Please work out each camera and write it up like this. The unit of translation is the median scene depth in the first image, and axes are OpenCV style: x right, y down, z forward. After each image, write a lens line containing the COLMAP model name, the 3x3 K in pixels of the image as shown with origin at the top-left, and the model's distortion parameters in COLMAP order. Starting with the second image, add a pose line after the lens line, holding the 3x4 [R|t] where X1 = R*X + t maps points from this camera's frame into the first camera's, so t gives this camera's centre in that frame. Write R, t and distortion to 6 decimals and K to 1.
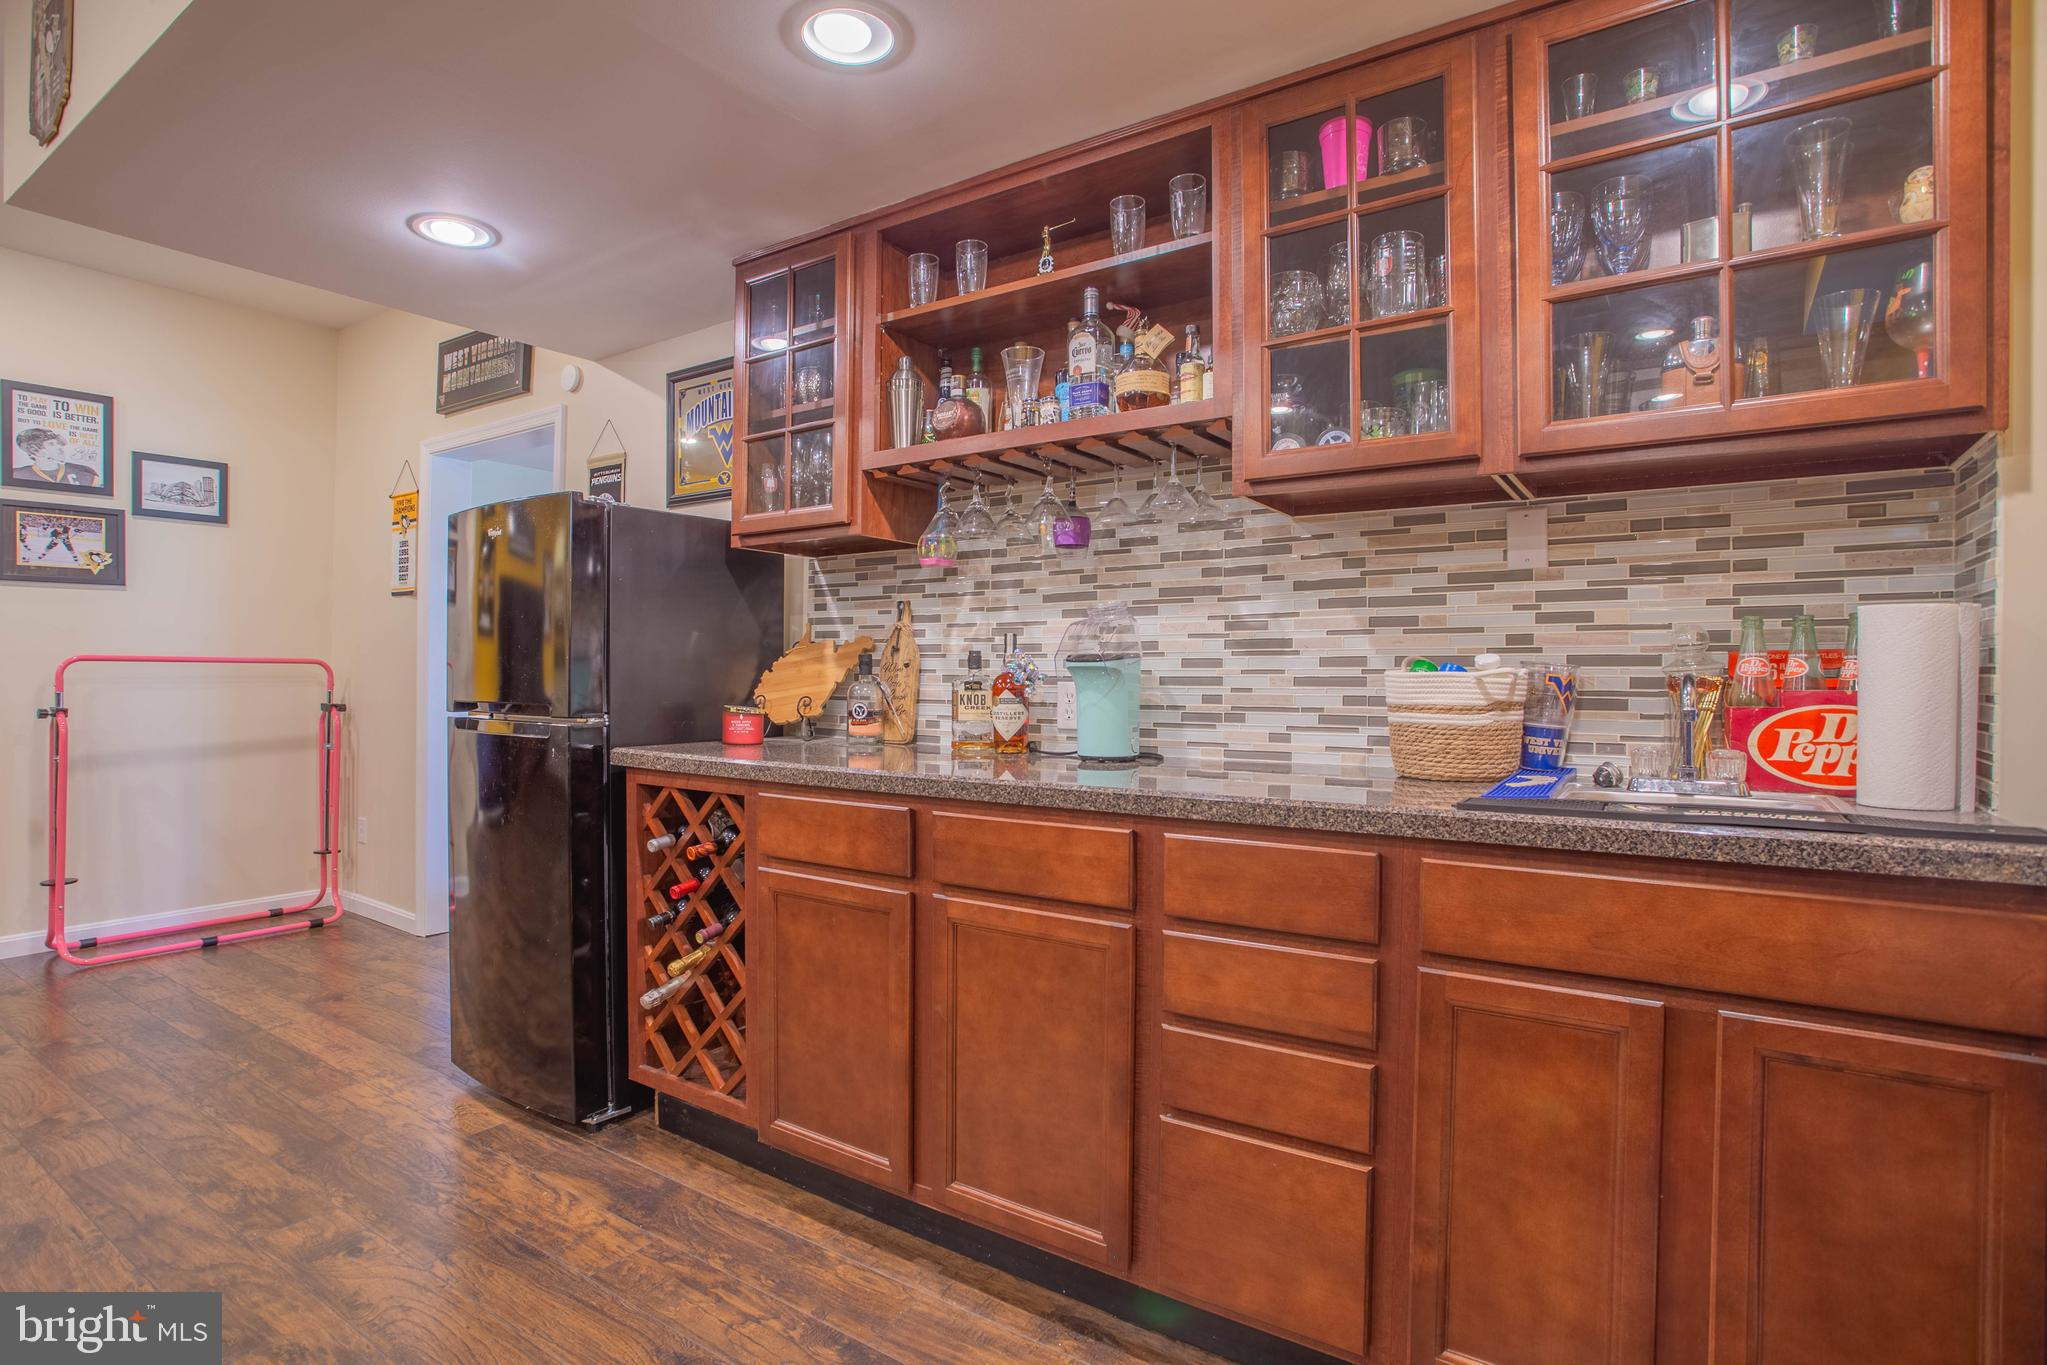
lens RADIAL K [[1019.7, 0, 1026.1], [0, 1019.7, 675.6], [0, 0, 1]] dist [-0.063752, 0.026006]
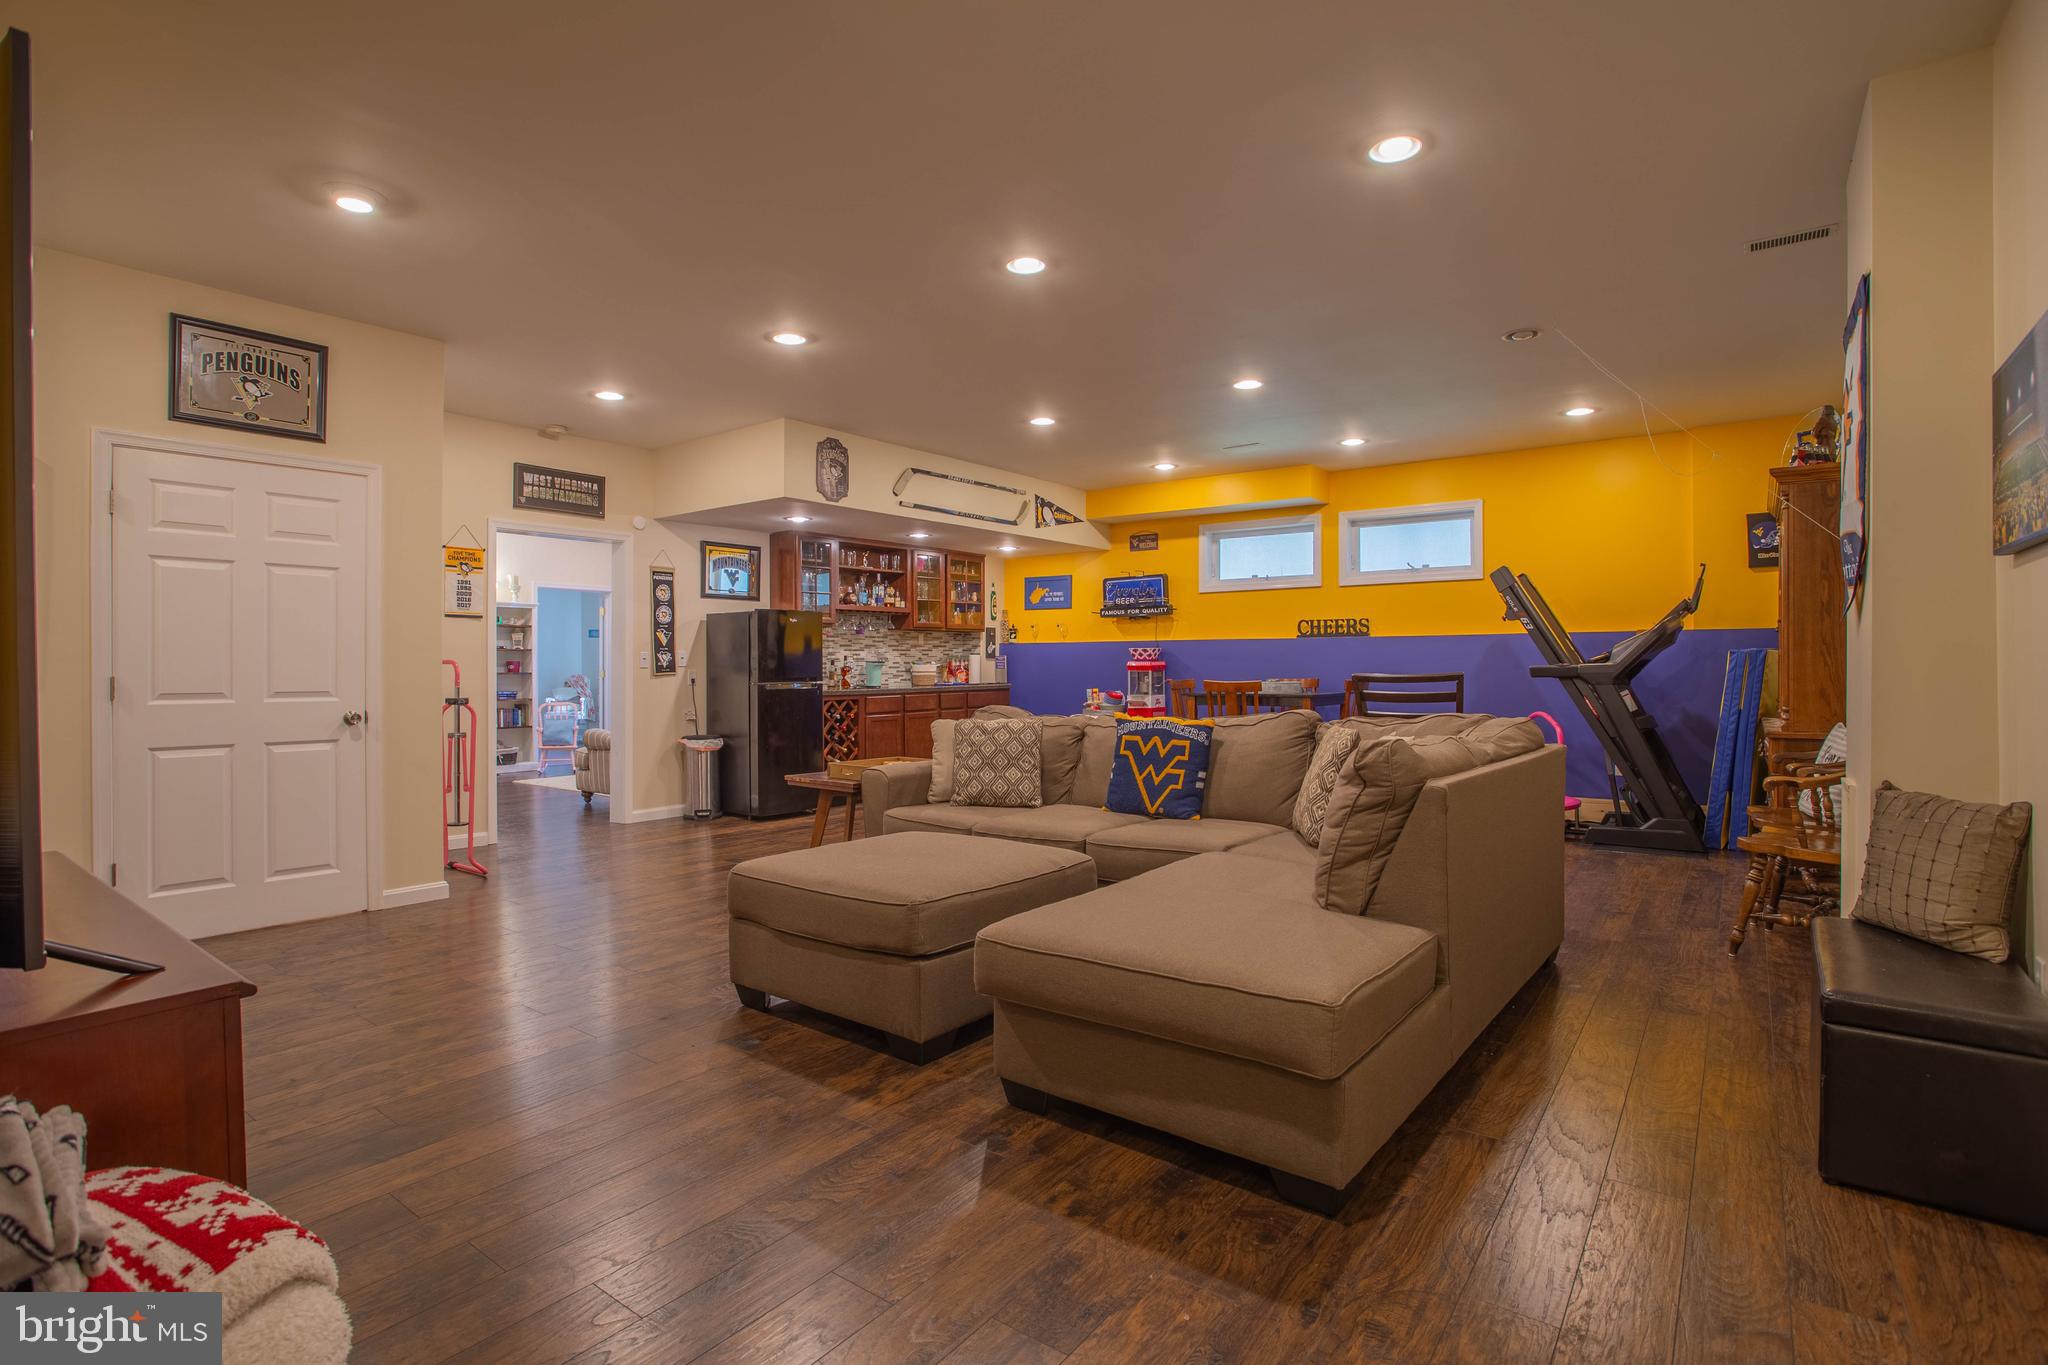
lens RADIAL K [[995.6, 0, 1018.9], [0, 995.6, 669.4], [0, 0, 1]] dist [-0.002928, -0.000324]
pose [[0.061295, -0.007827, 0.998089, -4.066956], [0.008062, 0.999941, 0.007346, -0.013681], [-0.998087, 0.007597, 0.061355, 0.174489]]
